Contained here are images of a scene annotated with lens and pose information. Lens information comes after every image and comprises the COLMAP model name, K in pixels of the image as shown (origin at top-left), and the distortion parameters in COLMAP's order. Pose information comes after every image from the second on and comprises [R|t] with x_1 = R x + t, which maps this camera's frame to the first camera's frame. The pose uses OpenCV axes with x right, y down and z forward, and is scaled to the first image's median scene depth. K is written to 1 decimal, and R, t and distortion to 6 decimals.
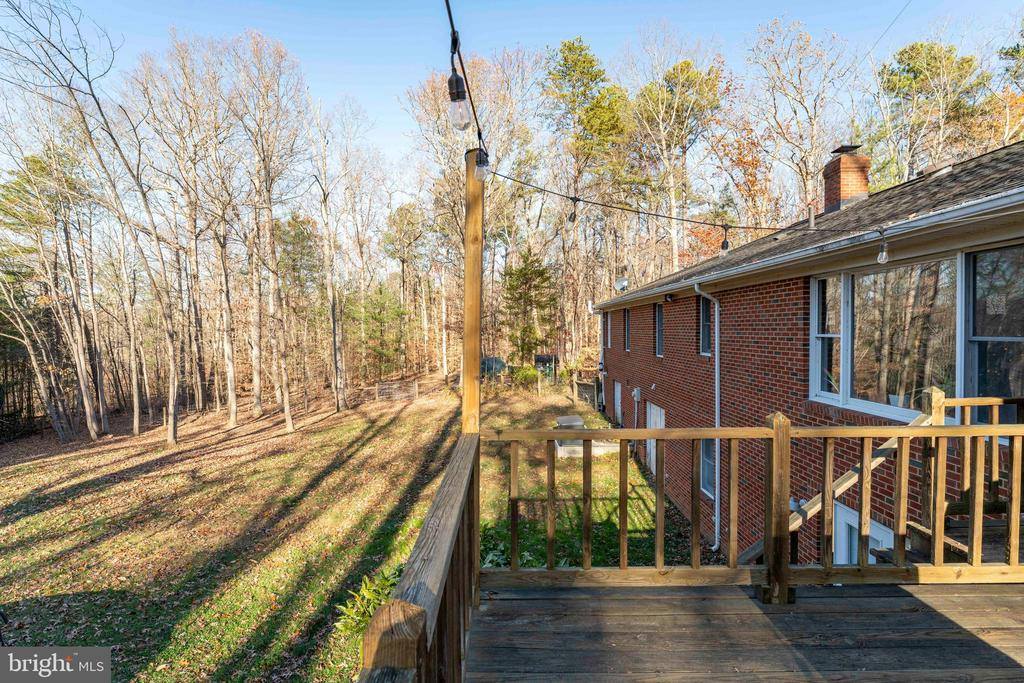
lens RADIAL K [[501.3, 0, 511.8], [0, 501.3, 340.9], [0, 0, 1]] dist [-0.004912, -0.000609]
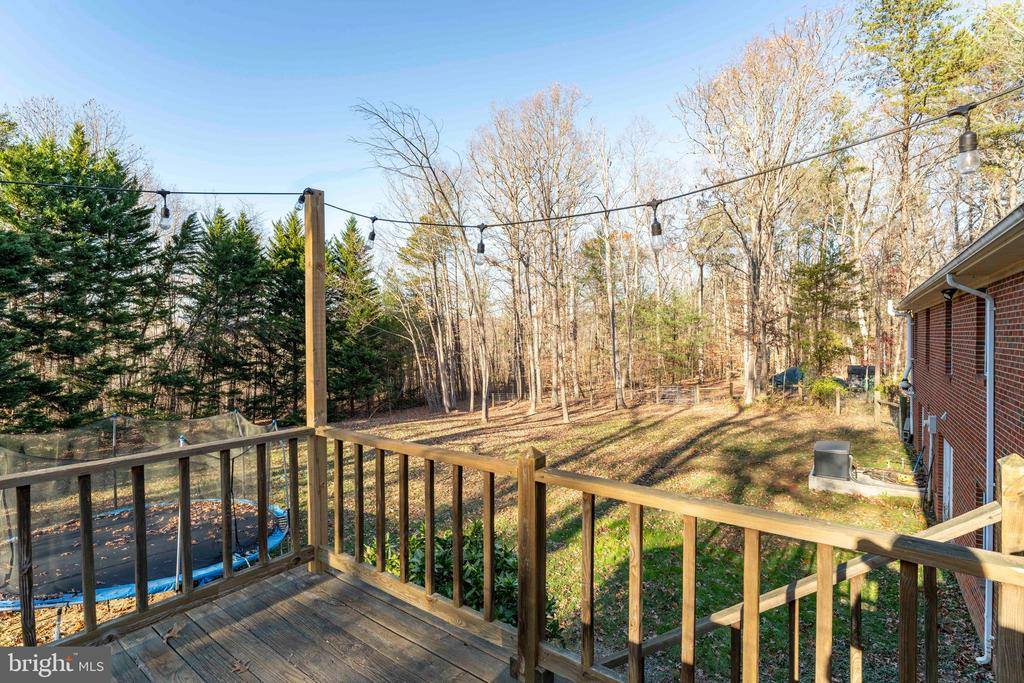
lens RADIAL K [[476.9, 0, 512.3], [0, 476.9, 341.7], [0, 0, 1]] dist [-0.002554, 0.000485]
pose [[0.805989, 0.014508, -0.591752, 0.099415], [-0.017983, 0.999838, 0.000020, -0.002816], [0.591657, 0.010626, 0.806120, 0.037253]]
